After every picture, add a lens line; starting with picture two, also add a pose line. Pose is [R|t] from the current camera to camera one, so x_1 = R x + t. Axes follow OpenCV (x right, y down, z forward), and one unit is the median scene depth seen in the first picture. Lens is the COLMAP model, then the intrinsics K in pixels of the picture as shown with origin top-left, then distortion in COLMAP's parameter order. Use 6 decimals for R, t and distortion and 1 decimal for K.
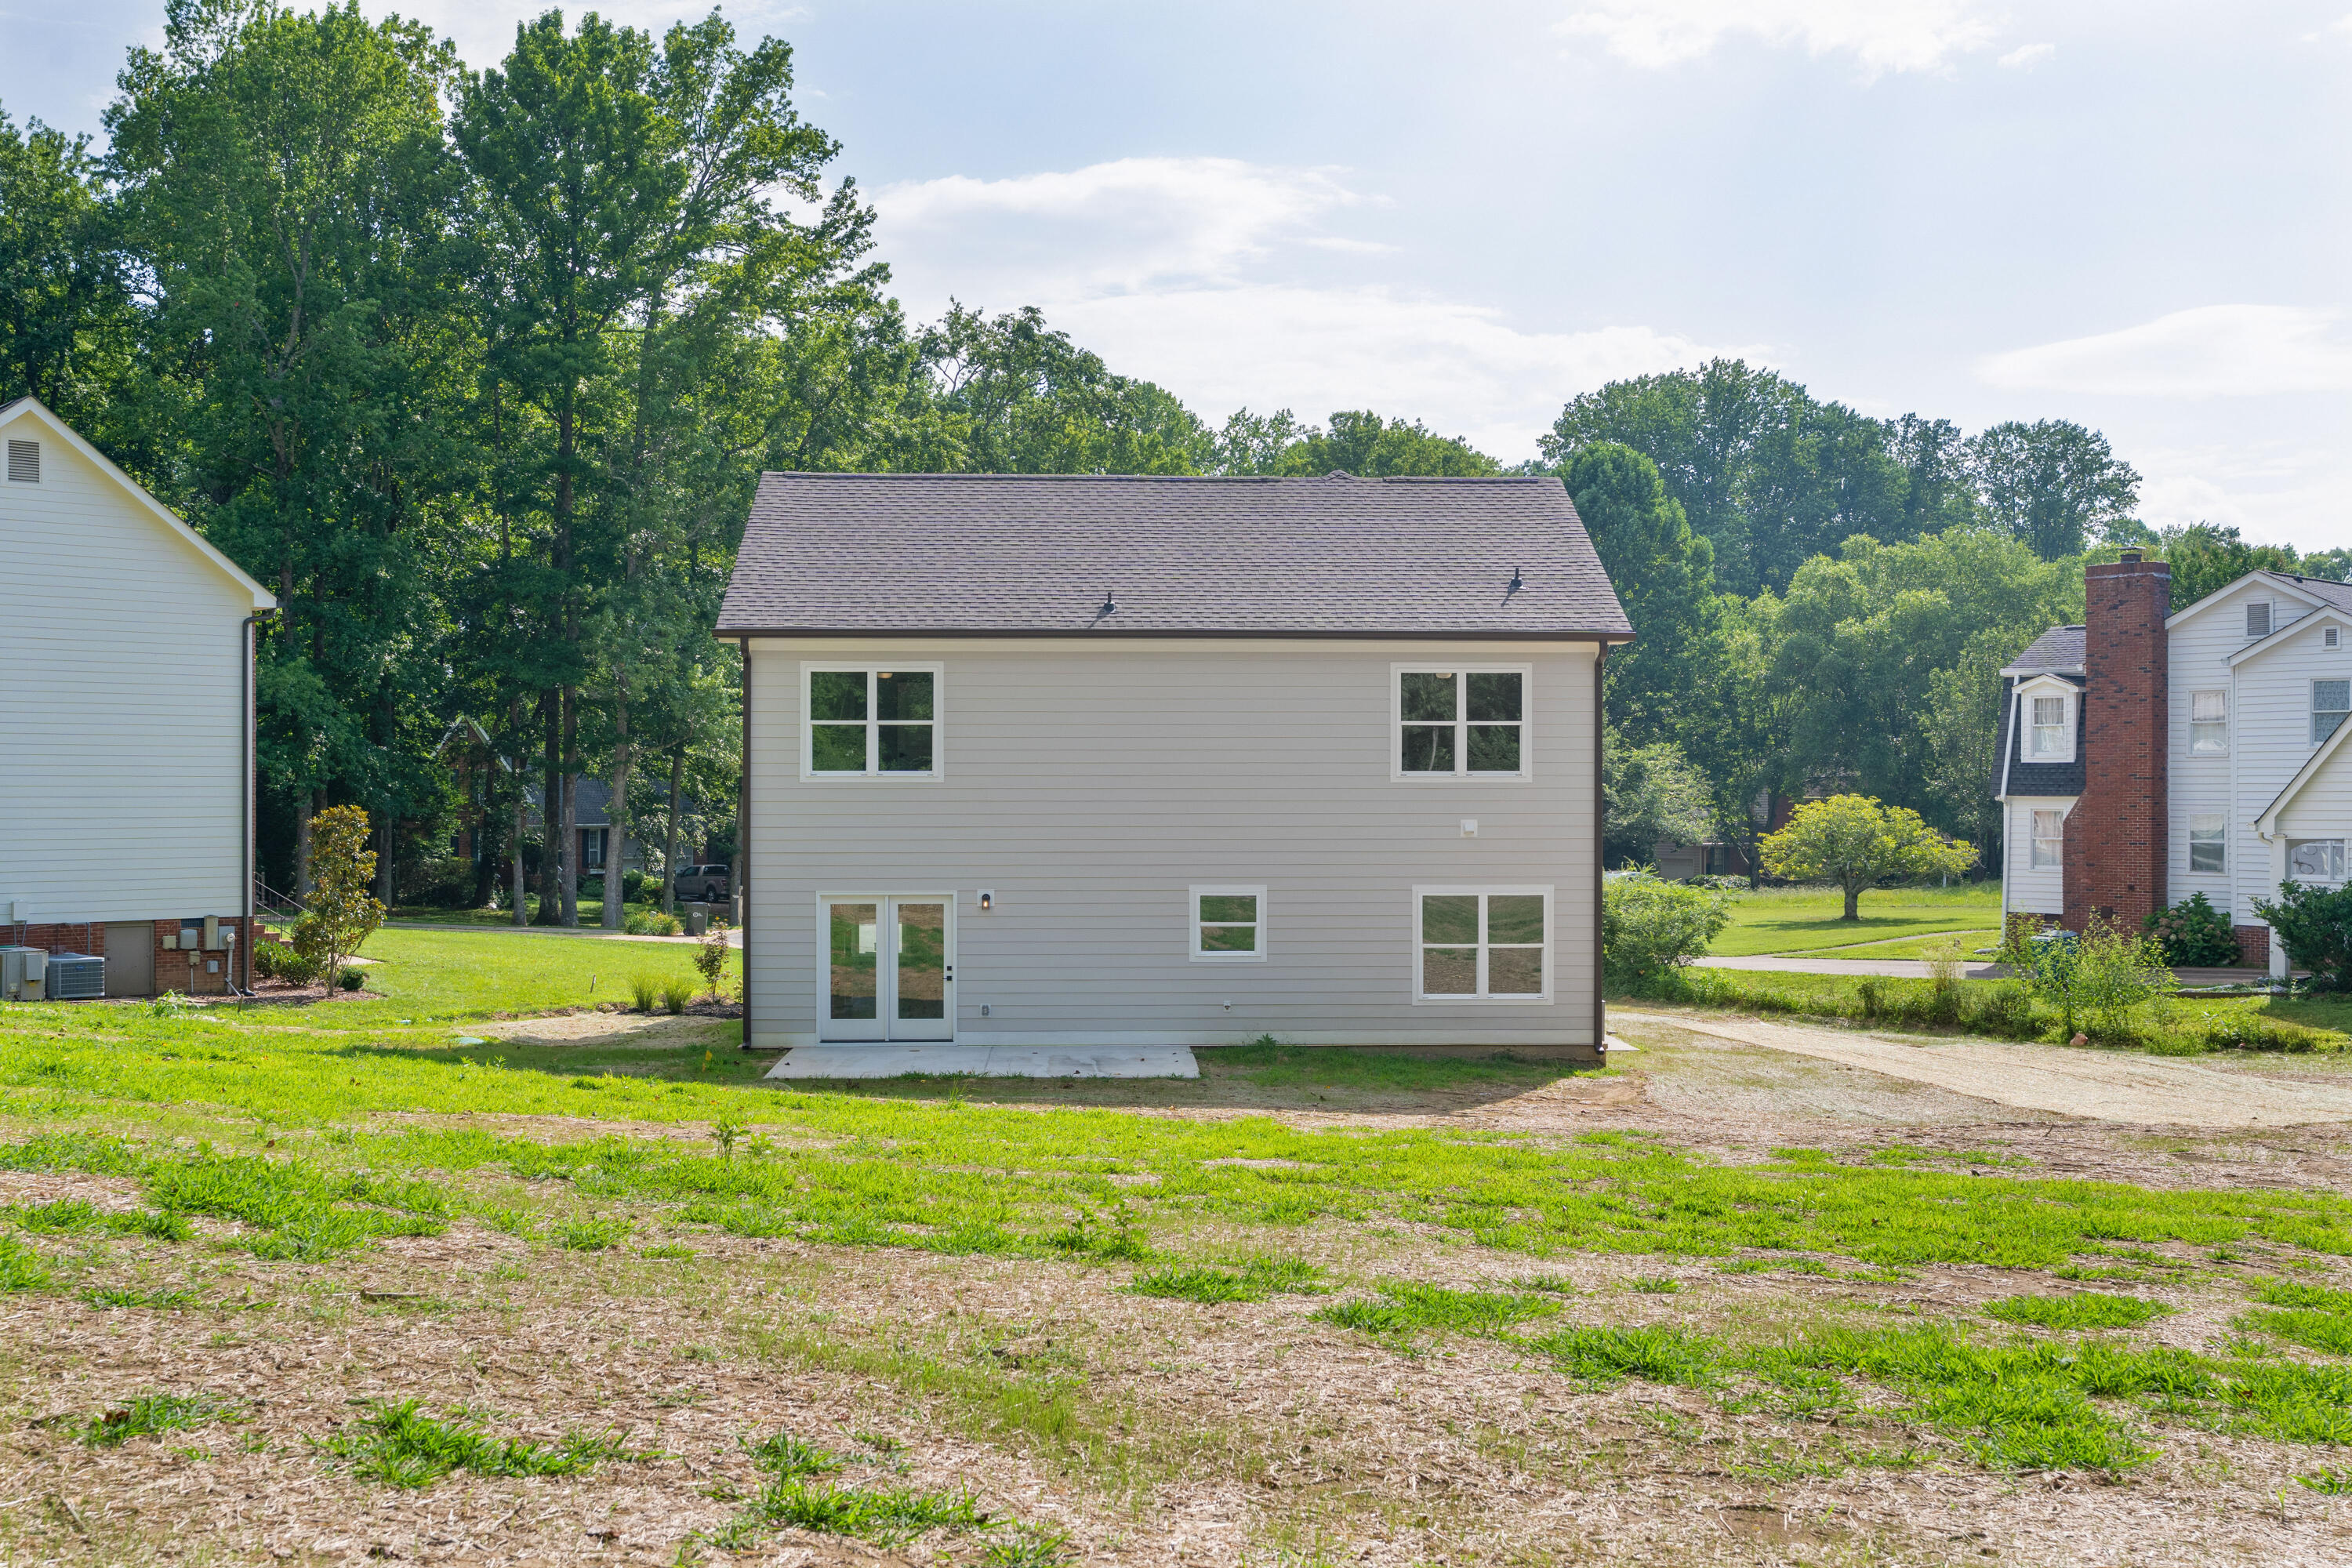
lens RADIAL K [[2342.5, 0, 1136.7], [0, 2342.5, 734.7], [0, 0, 1]] dist [0.018195, 0.000000]
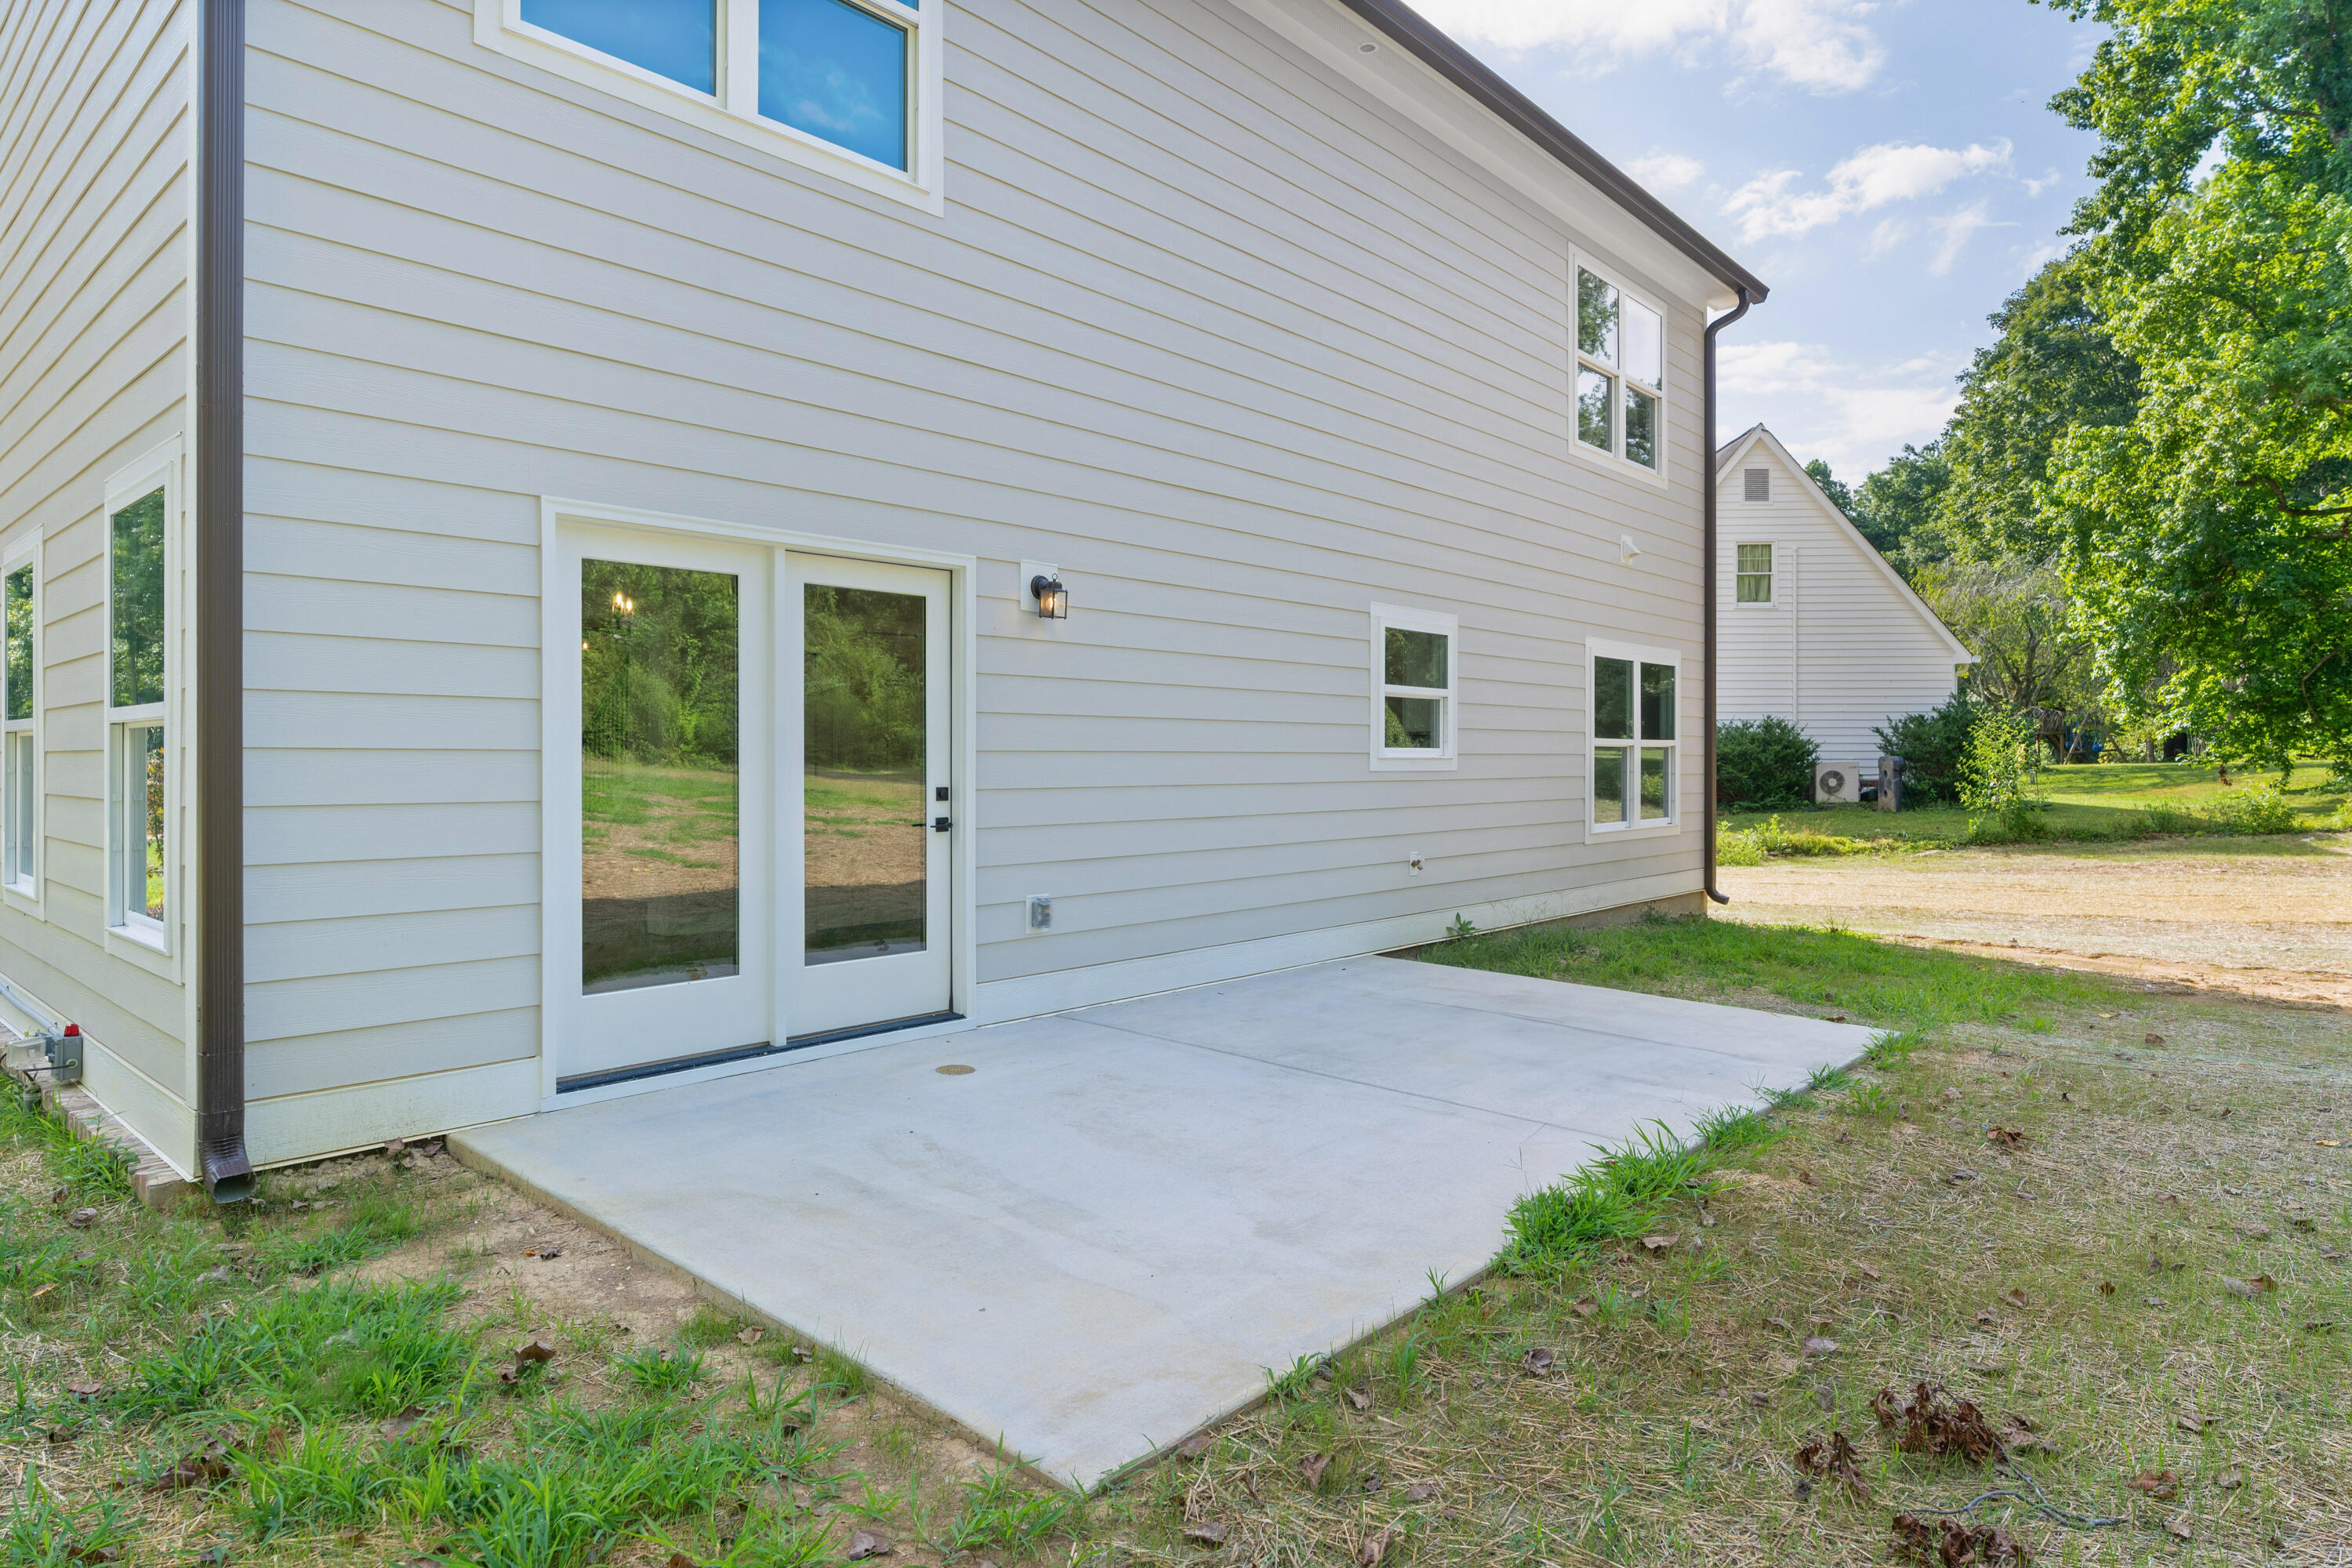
lens RADIAL K [[1338.5, 0, 1158.7], [0, 1338.5, 746.5], [0, 0, 1]] dist [-0.005599, 0.002888]
pose [[0.702600, 0.006547, 0.711555, -0.190100], [-0.017466, 0.999815, 0.008047, 0.090310], [-0.711371, -0.018082, 0.702584, 0.840844]]
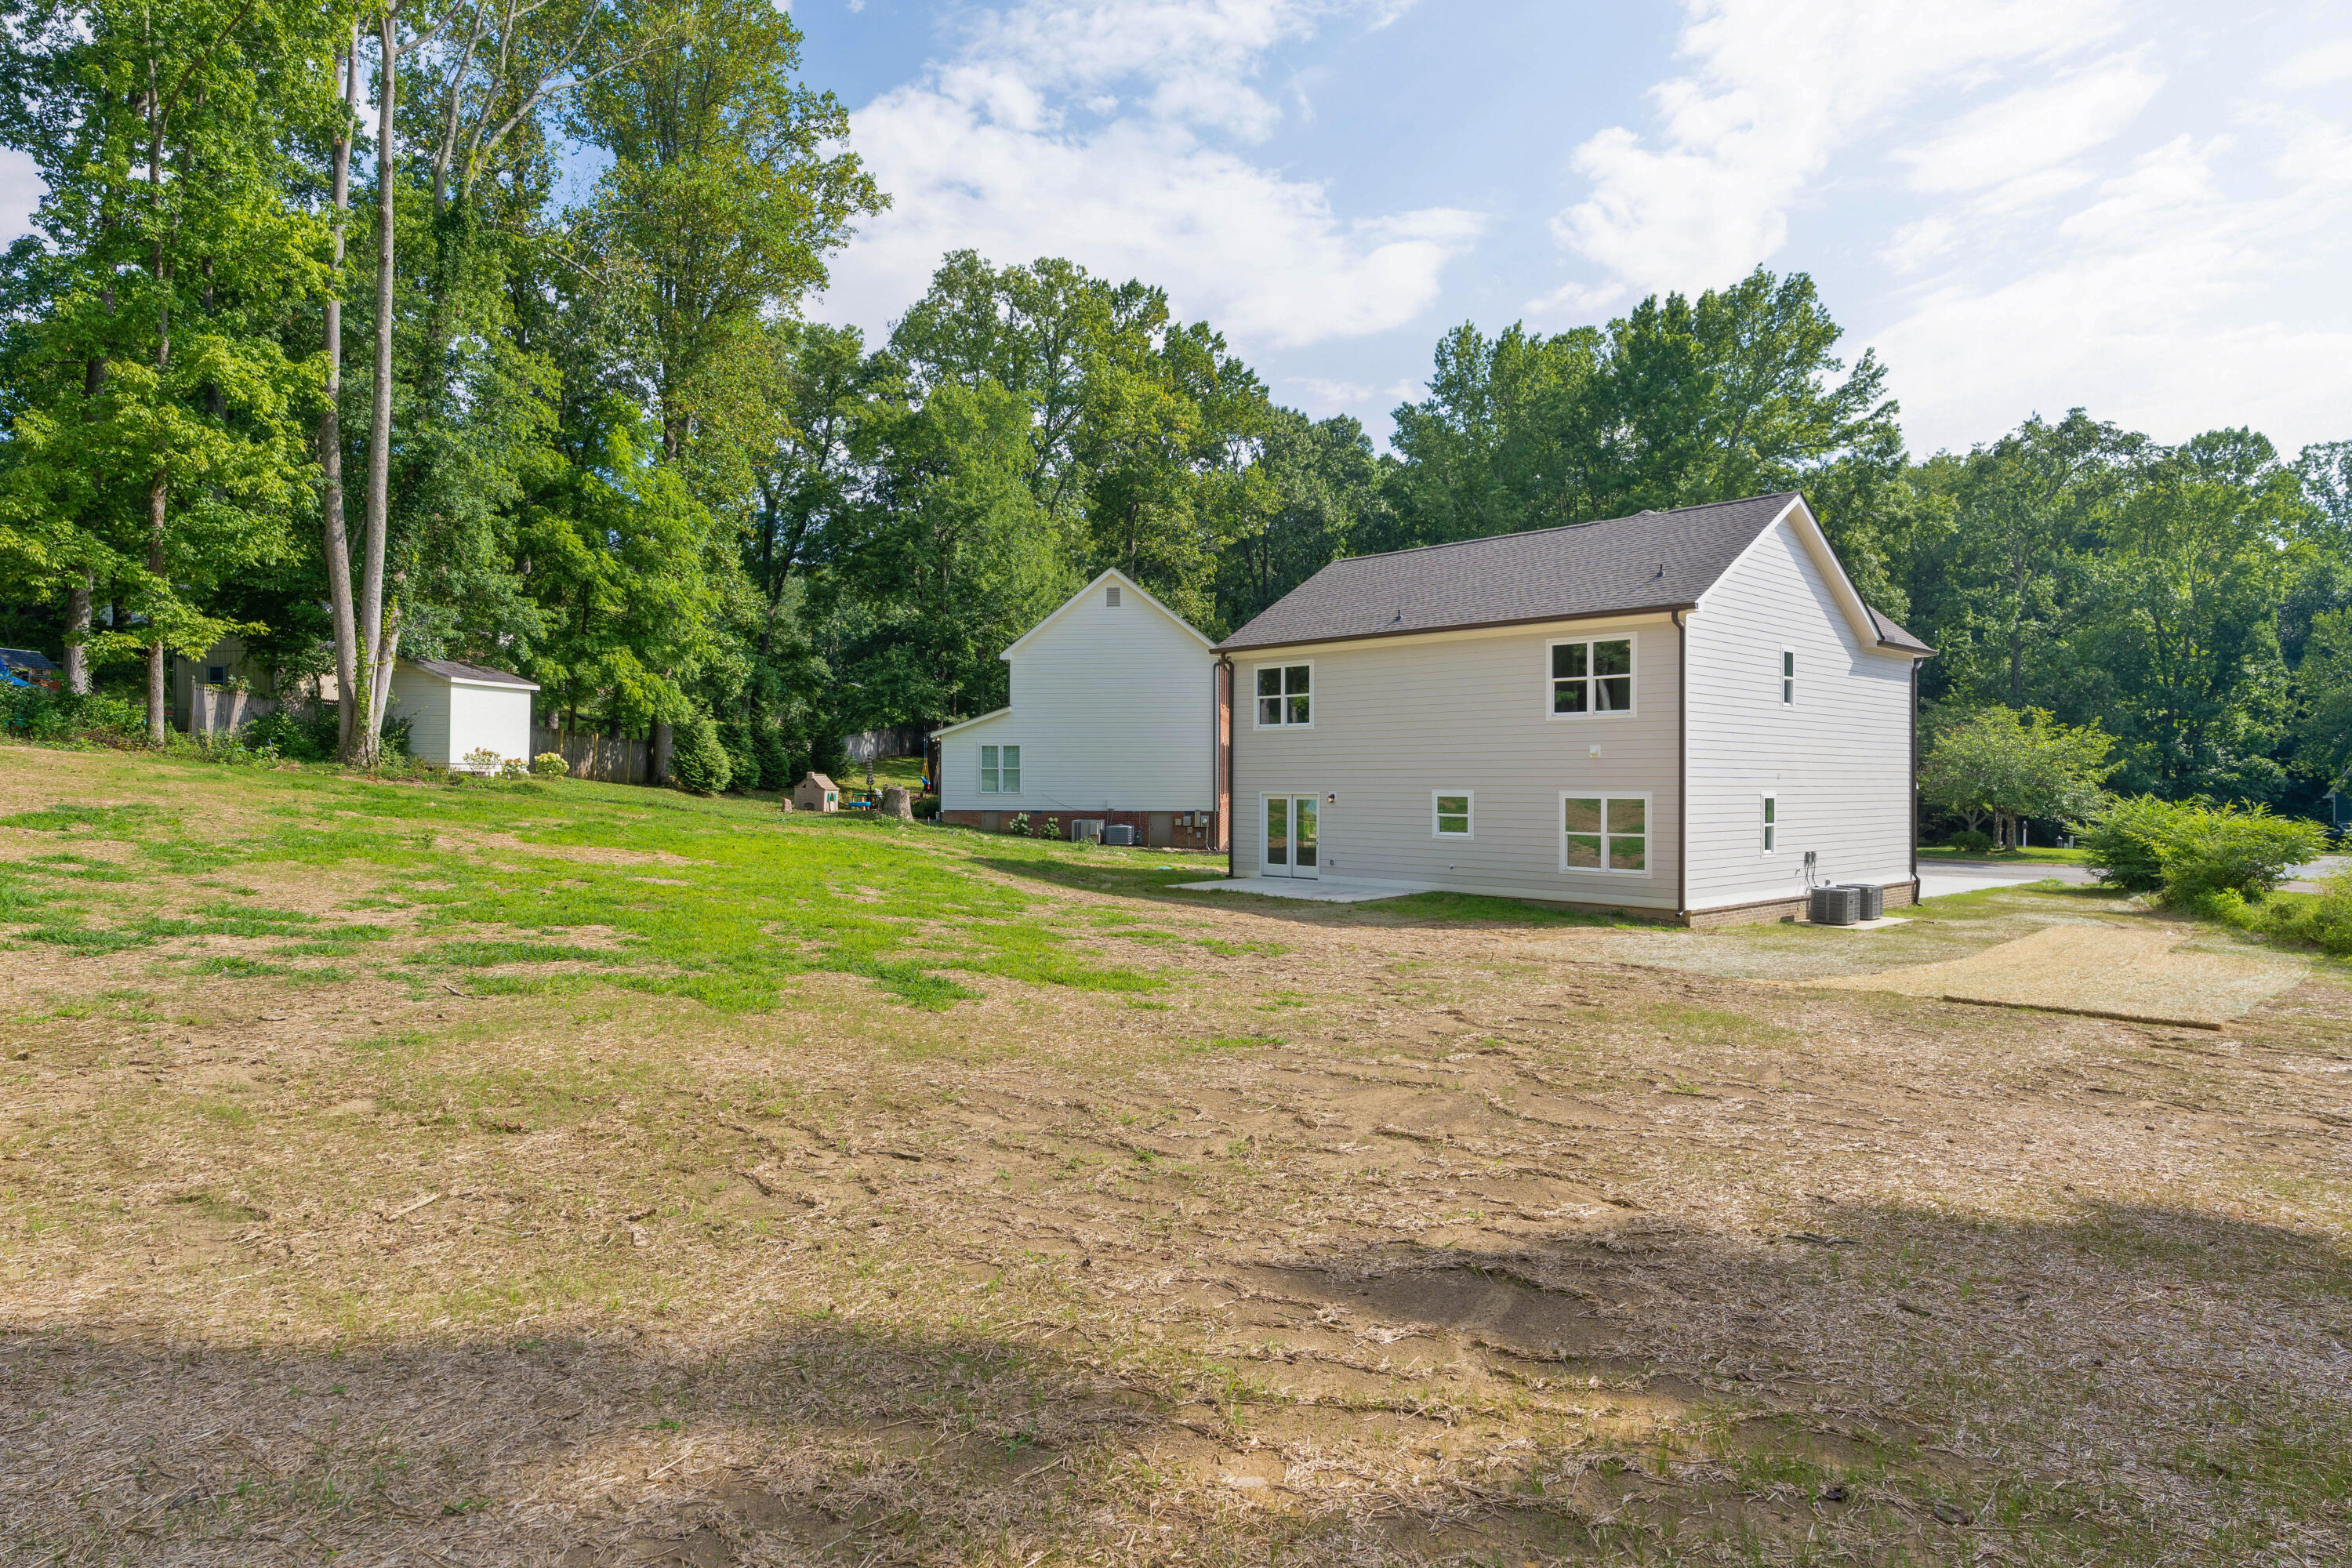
lens RADIAL K [[1338.5, 0, 1164.8], [0, 1338.5, 771.0], [0, 0, 1]] dist [-0.005599, 0.002888]
pose [[0.651426, -0.004182, -0.758701, 0.586405], [0.016055, 0.999837, 0.008274, 0.041000], [0.758543, -0.017571, 0.651386, 0.273958]]
